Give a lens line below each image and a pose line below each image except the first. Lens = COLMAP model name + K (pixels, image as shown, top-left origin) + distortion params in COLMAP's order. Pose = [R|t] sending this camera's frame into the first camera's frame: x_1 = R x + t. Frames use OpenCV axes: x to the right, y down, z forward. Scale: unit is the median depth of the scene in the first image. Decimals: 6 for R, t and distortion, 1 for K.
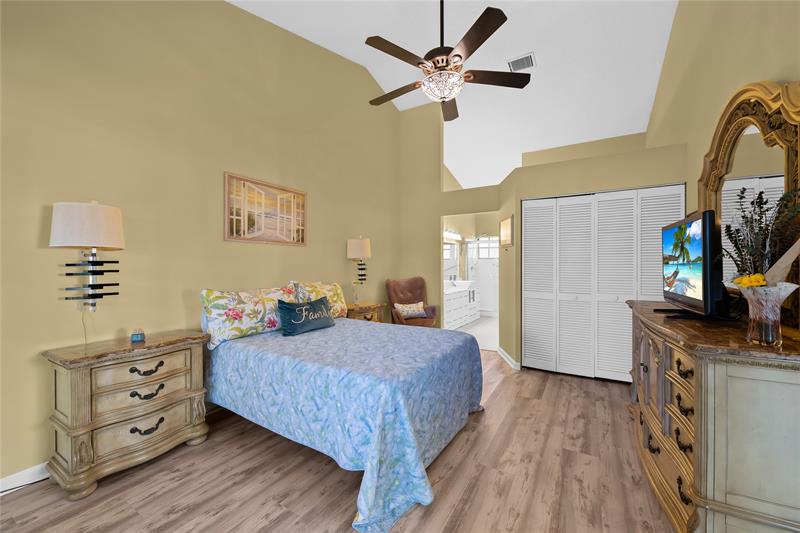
lens RADIAL K [[318.2, 0, 401.5], [0, 318.2, 266.1], [0, 0, 1]] dist [-0.003101, -0.000839]
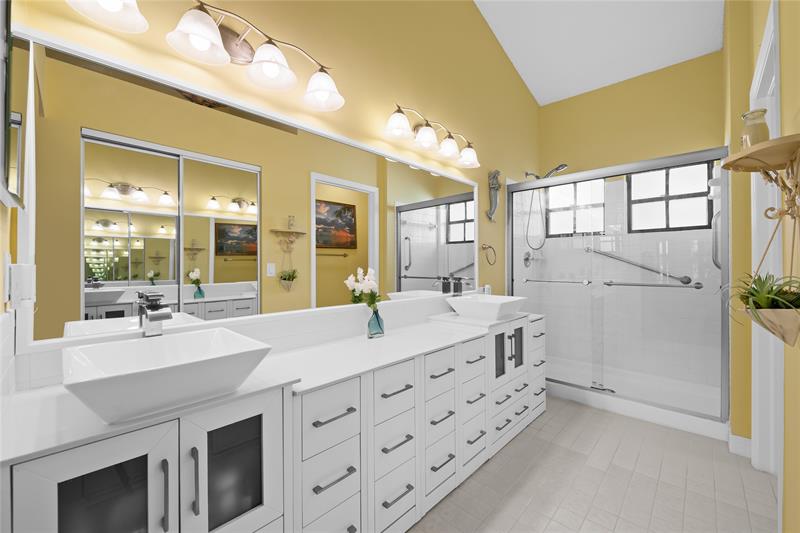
lens RADIAL K [[318.2, 0, 402.1], [0, 318.2, 263.5], [0, 0, 1]] dist [-0.003101, -0.000839]
pose [[0.974538, -0.000924, -0.224219, 0.183766], [-0.000067, 0.999990, -0.004412, 0.015961], [0.224221, 0.004314, 0.974529, 0.675155]]
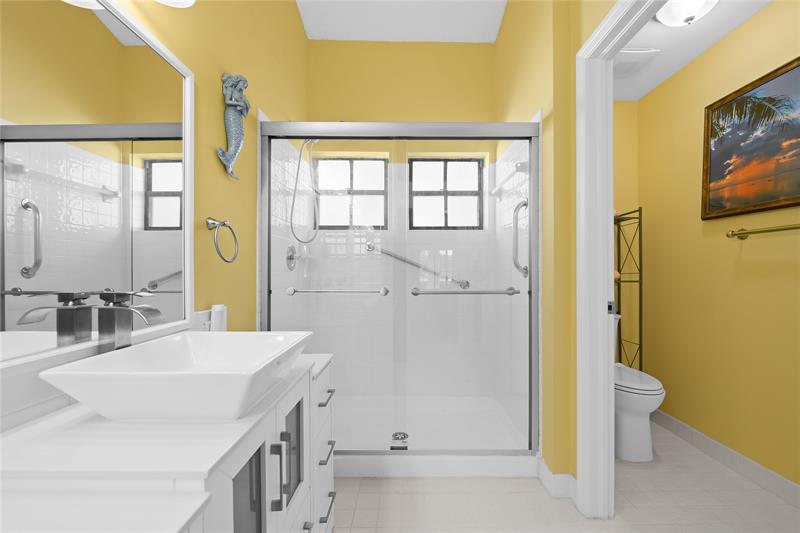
lens RADIAL K [[318.2, 0, 402.7], [0, 318.2, 272.7], [0, 0, 1]] dist [-0.003101, -0.000839]
pose [[0.860491, 0.001767, 0.509463, 0.195552], [-0.001425, 0.999998, -0.001062, 0.021710], [-0.509464, 0.000187, 0.860492, 0.854614]]
